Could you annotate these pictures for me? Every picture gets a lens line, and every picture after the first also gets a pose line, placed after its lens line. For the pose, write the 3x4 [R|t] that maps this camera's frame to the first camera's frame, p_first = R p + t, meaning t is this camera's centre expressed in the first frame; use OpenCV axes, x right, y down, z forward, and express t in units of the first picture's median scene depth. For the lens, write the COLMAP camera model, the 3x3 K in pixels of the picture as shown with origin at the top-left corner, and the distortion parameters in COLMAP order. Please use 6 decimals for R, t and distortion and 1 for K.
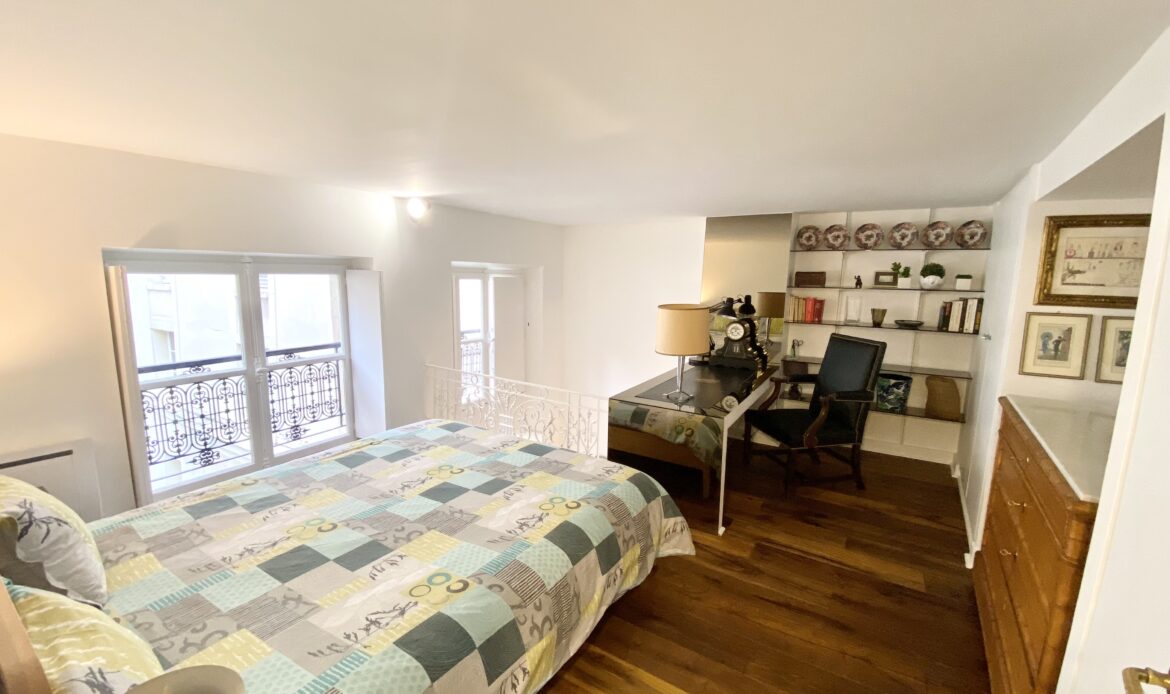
lens RADIAL K [[468.0, 0, 585.0], [0, 468.0, 347.0], [0, 0, 1]] dist [0.032405, -0.027379]
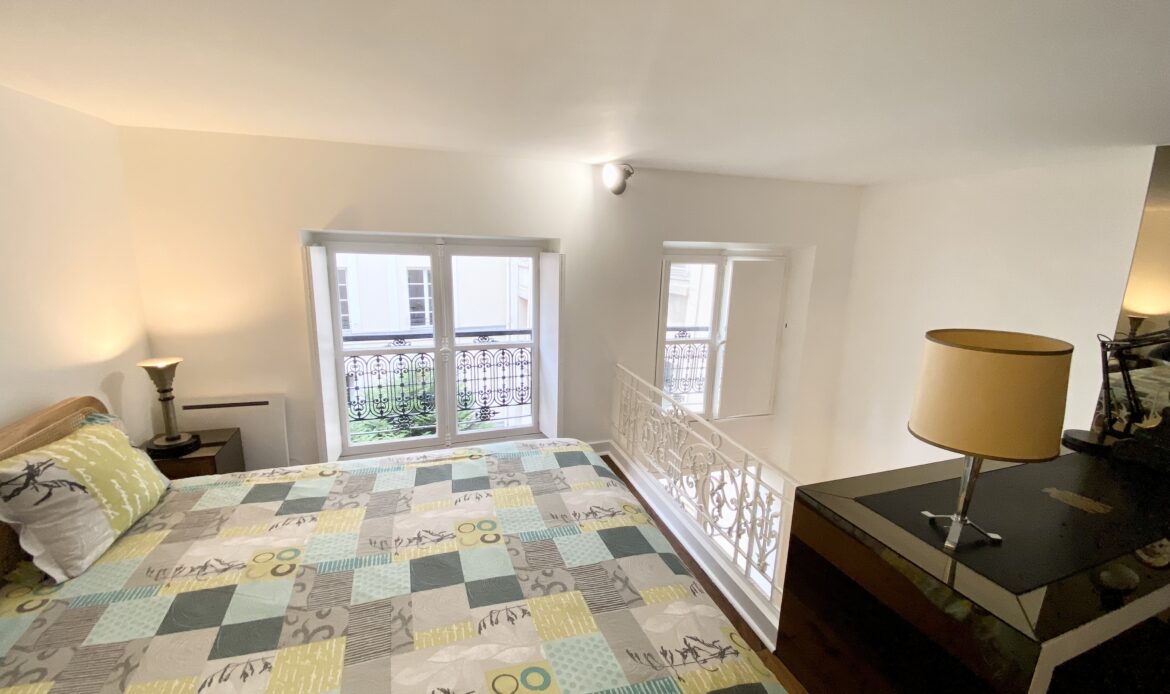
lens RADIAL K [[468.0, 0, 585.0], [0, 468.0, 347.0], [0, 0, 1]] dist [0.032405, -0.027379]
pose [[0.767208, 0.133604, -0.627329, 0.185356], [-0.108480, 0.991003, 0.078388, -0.070397], [0.632158, 0.007913, 0.774799, 0.405023]]
